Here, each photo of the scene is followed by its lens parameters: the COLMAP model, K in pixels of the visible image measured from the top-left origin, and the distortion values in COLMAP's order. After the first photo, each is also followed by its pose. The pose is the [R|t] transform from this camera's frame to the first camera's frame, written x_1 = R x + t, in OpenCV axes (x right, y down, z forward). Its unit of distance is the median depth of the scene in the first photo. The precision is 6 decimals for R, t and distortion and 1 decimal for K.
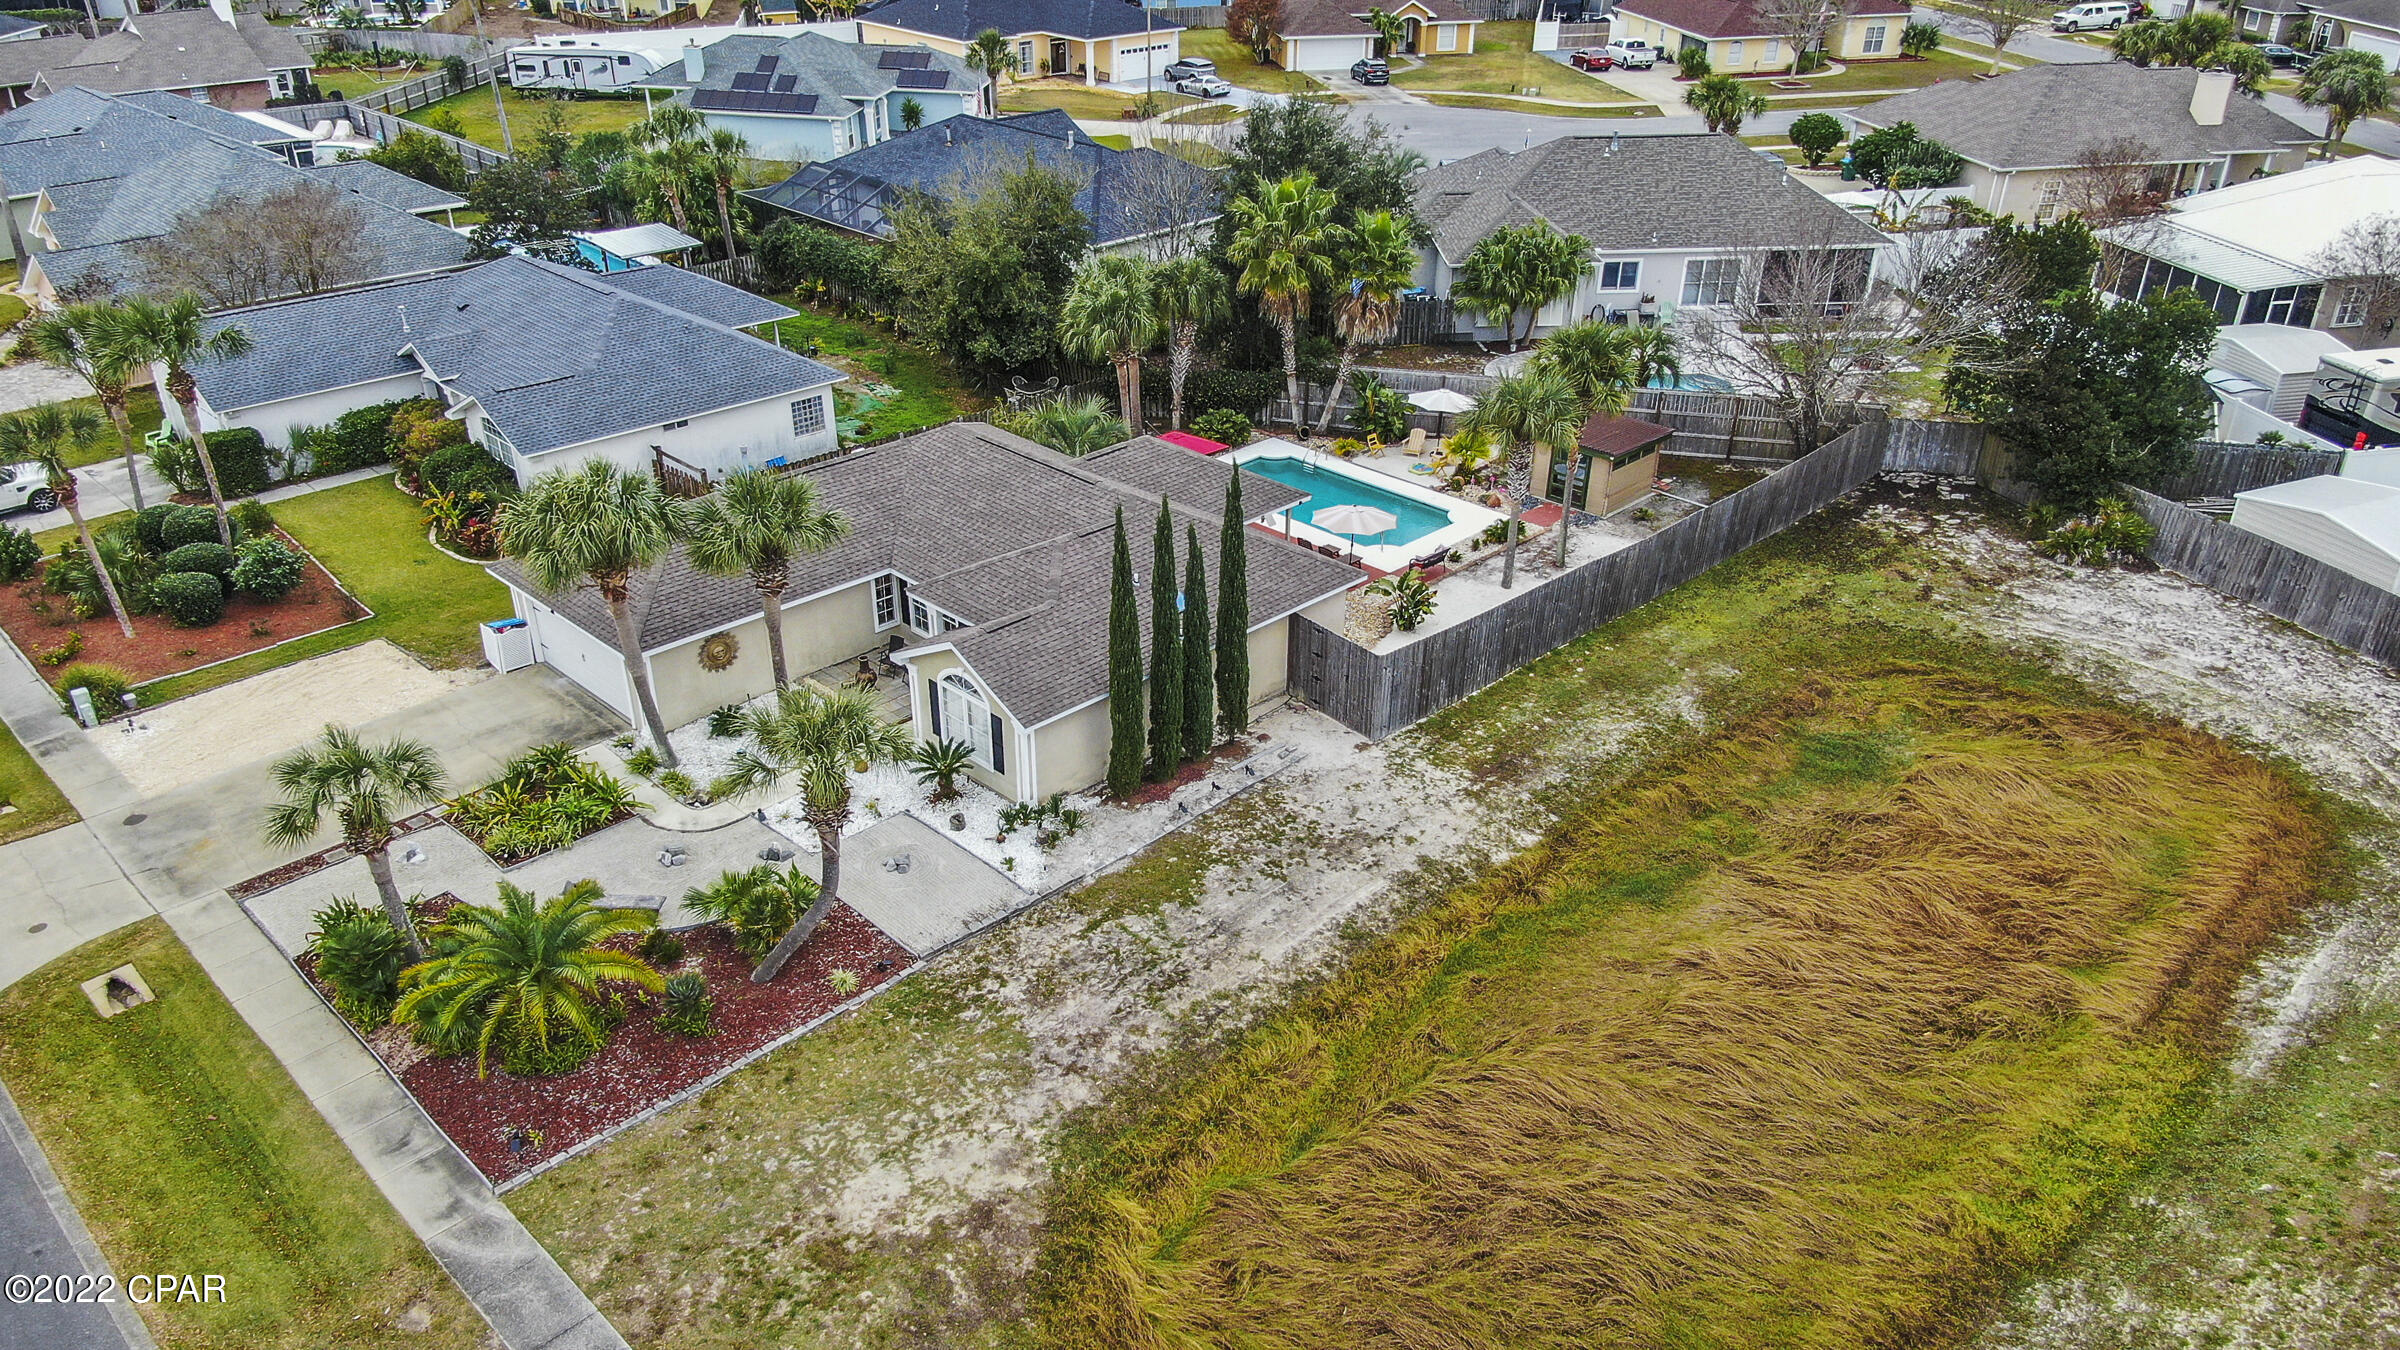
lens RADIAL K [[1679.3, 0, 1200.0], [0, 1679.3, 675.0], [0, 0, 1]] dist [0.186351, -0.201797]
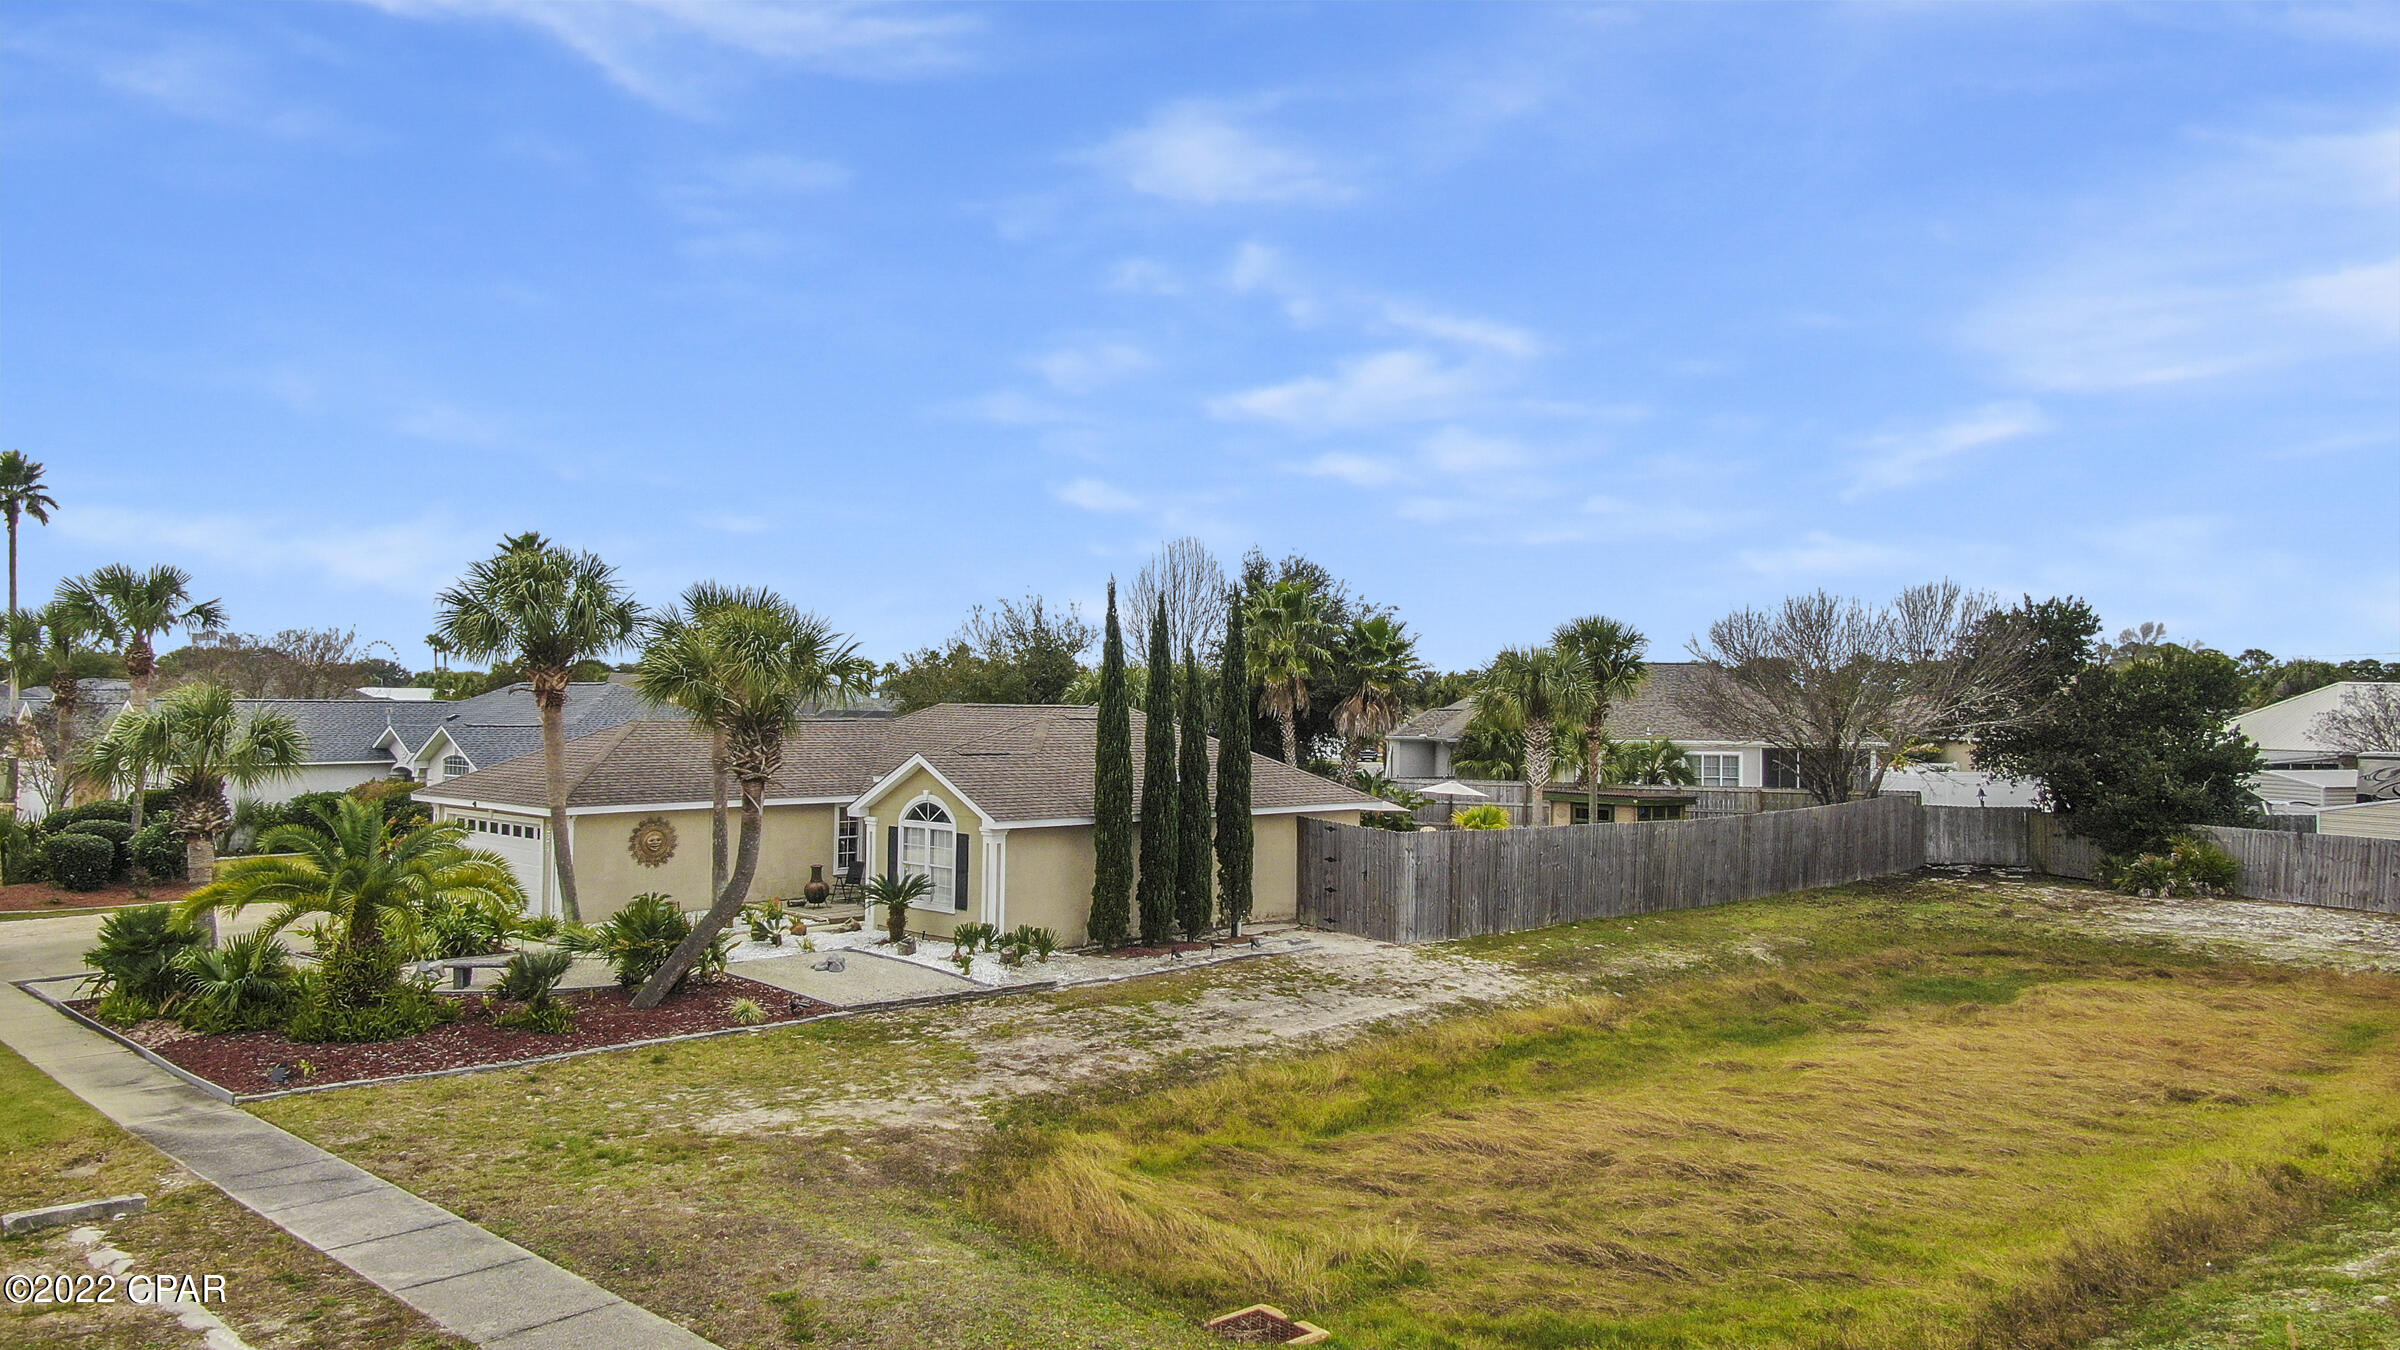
lens RADIAL K [[1679.3, 0, 1200.0], [0, 1679.3, 675.0], [0, 0, 1]] dist [0.186351, -0.201797]
pose [[0.999980, 0.006301, -0.000637, 0.001039], [-0.005831, 0.876821, -0.480782, 0.278720], [-0.002470, 0.480777, 0.876840, 0.148279]]
